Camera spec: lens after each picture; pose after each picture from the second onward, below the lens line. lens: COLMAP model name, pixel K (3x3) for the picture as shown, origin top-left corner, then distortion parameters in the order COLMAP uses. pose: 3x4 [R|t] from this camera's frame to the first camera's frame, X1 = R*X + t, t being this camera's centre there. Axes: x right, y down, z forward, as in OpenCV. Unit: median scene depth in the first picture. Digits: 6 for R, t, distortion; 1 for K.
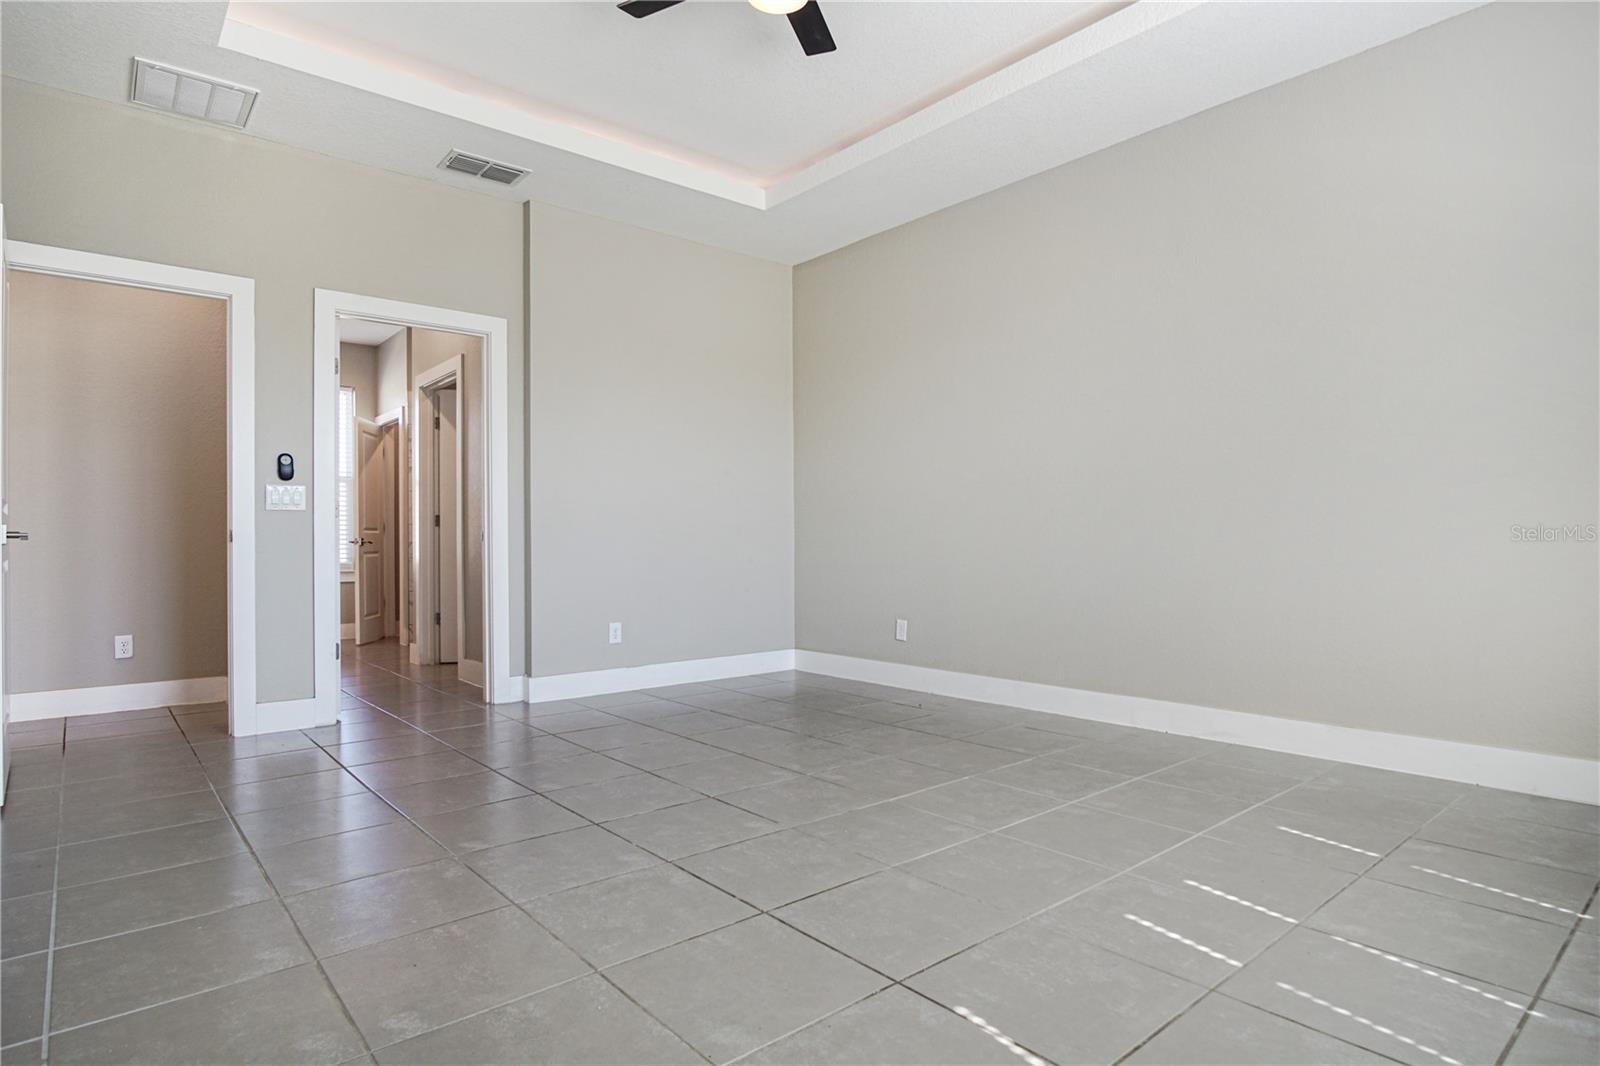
lens RADIAL K [[853.0, 0, 811.2], [0, 853.0, 547.9], [0, 0, 1]] dist [-0.017221, 0.000906]
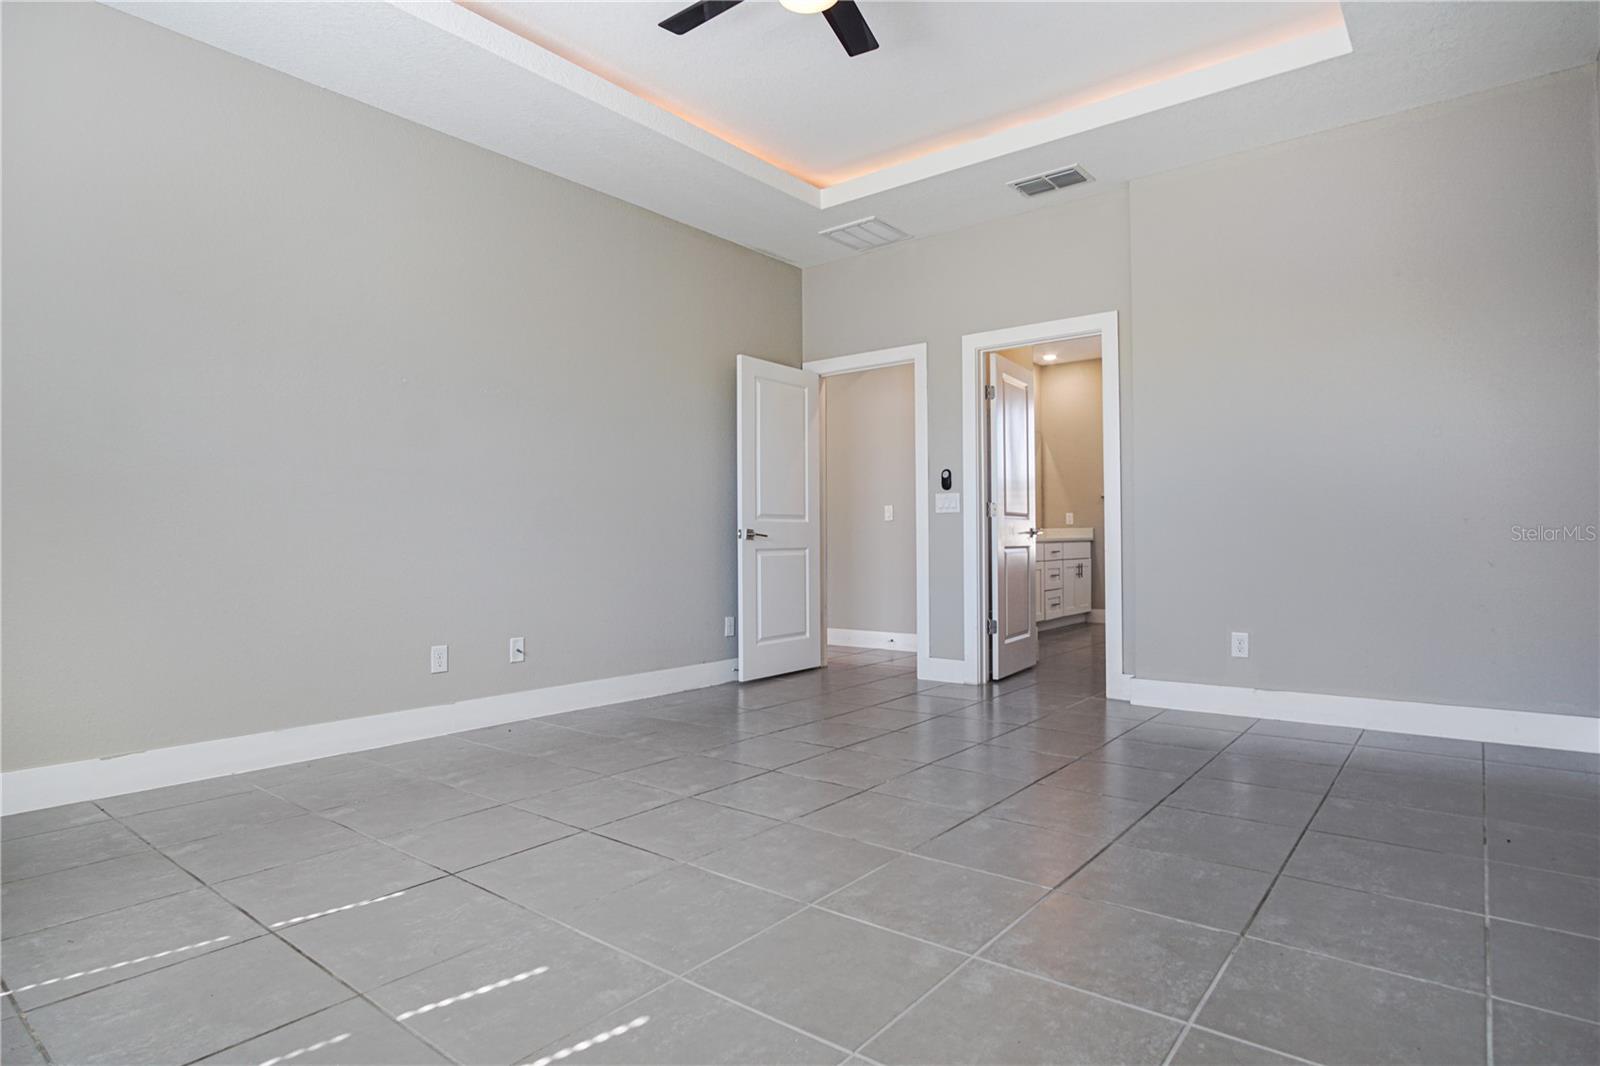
lens RADIAL K [[853.0, 0, 801.1], [0, 853.0, 527.6], [0, 0, 1]] dist [-0.017221, 0.000906]
pose [[0.190580, -0.016056, -0.981540, 0.827634], [0.001923, 0.999870, -0.015983, -0.001606], [0.981670, 0.001159, 0.190586, 0.705806]]
